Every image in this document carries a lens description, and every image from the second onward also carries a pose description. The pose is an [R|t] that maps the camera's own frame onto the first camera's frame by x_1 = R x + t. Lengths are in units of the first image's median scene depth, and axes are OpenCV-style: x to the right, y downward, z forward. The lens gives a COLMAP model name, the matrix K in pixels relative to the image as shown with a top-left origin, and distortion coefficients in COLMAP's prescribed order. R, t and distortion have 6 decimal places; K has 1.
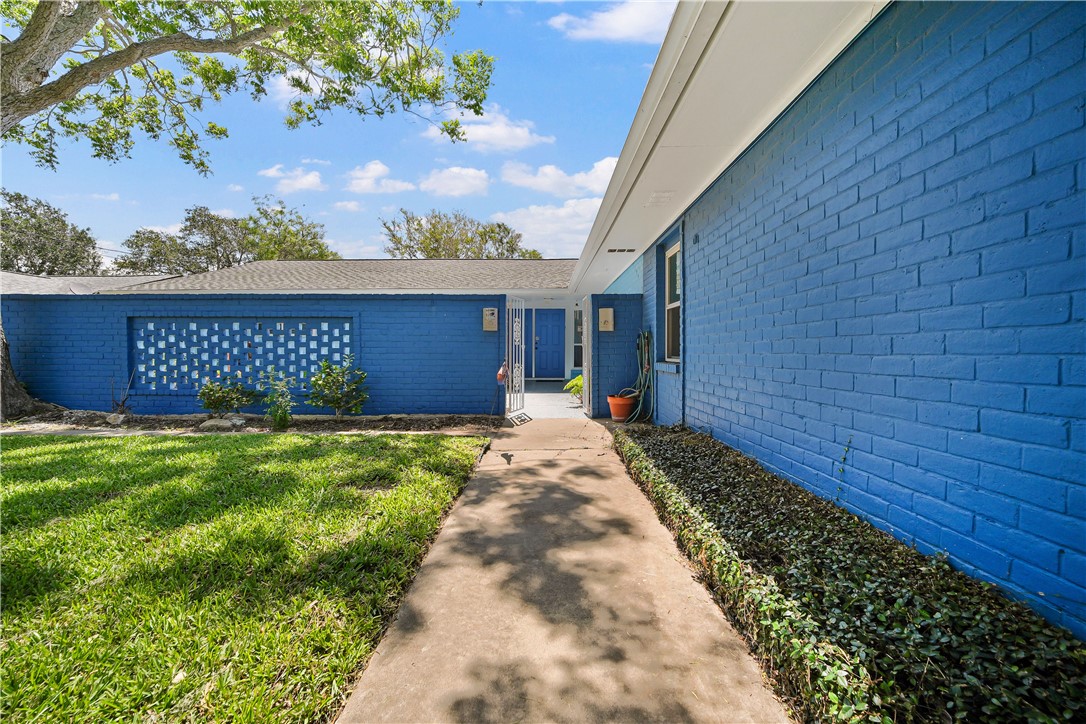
lens RADIAL K [[435.3, 0, 544.1], [0, 435.3, 355.9], [0, 0, 1]] dist [-0.019988, 0.004466]
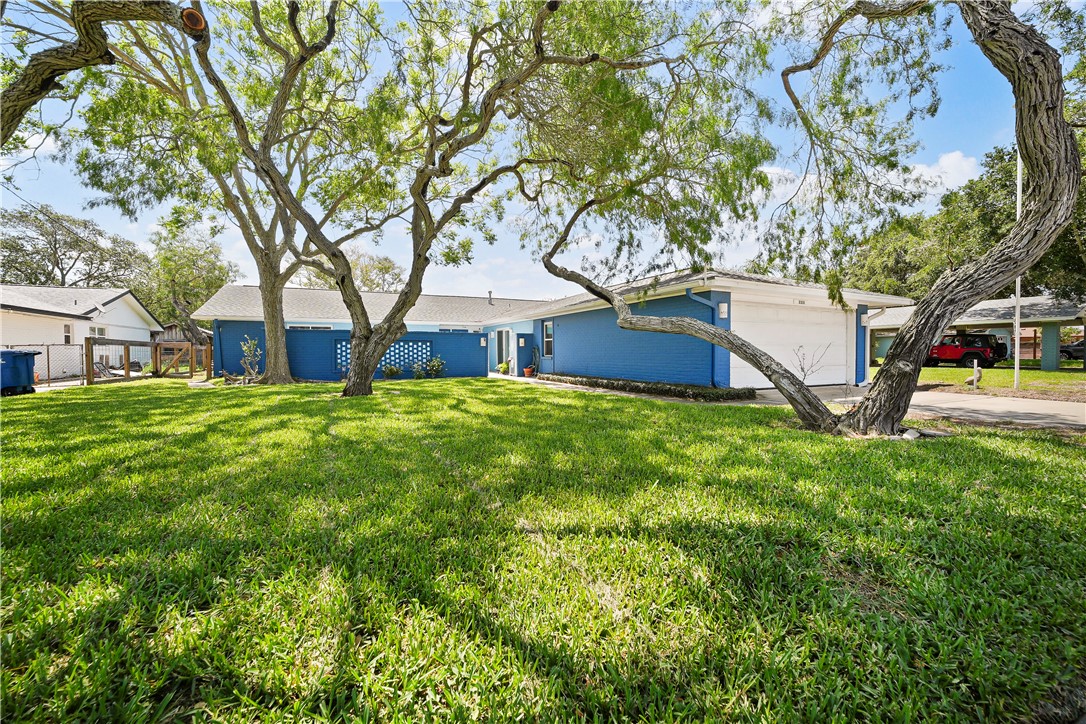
lens RADIAL K [[435.3, 0, 546.1], [0, 435.3, 363.0], [0, 0, 1]] dist [-0.019988, 0.004466]
pose [[0.896510, -0.012543, 0.442846, -0.995407], [0.015763, 0.999869, -0.003590, 0.067073], [-0.442743, 0.010199, 0.896590, -1.676284]]
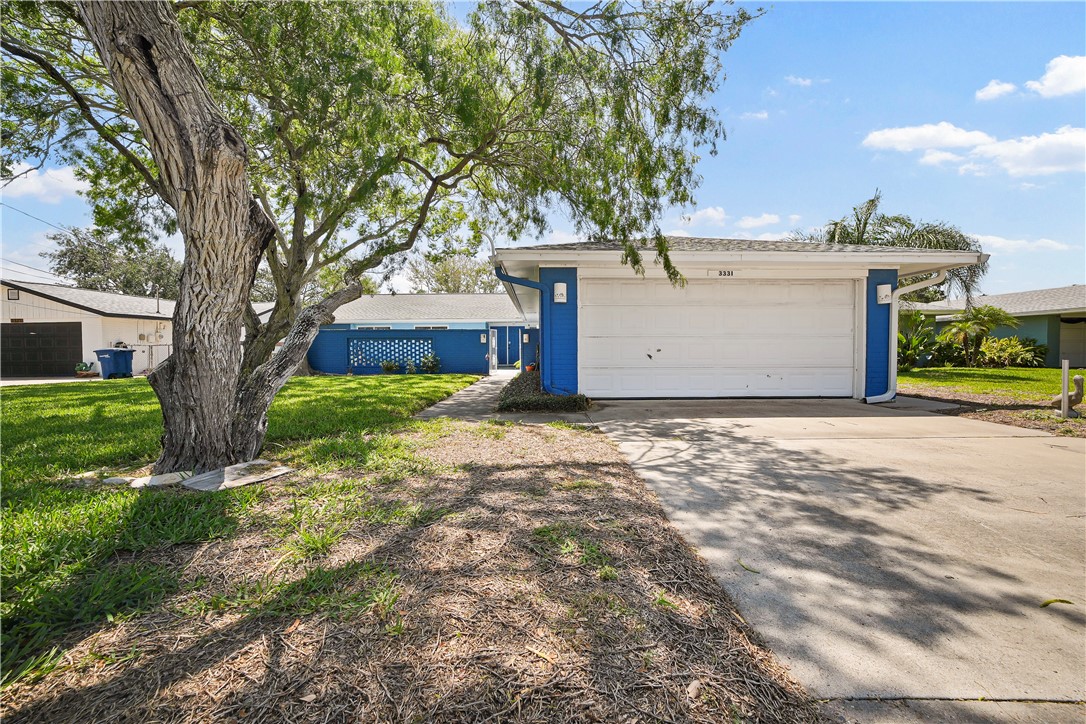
lens RADIAL K [[435.3, 0, 537.9], [0, 435.3, 359.5], [0, 0, 1]] dist [-0.019988, 0.004466]
pose [[0.999756, -0.005359, 0.021430, 0.158496], [0.005562, 0.999940, -0.009436, 0.075427], [-0.021378, 0.009552, 0.999726, -1.737836]]
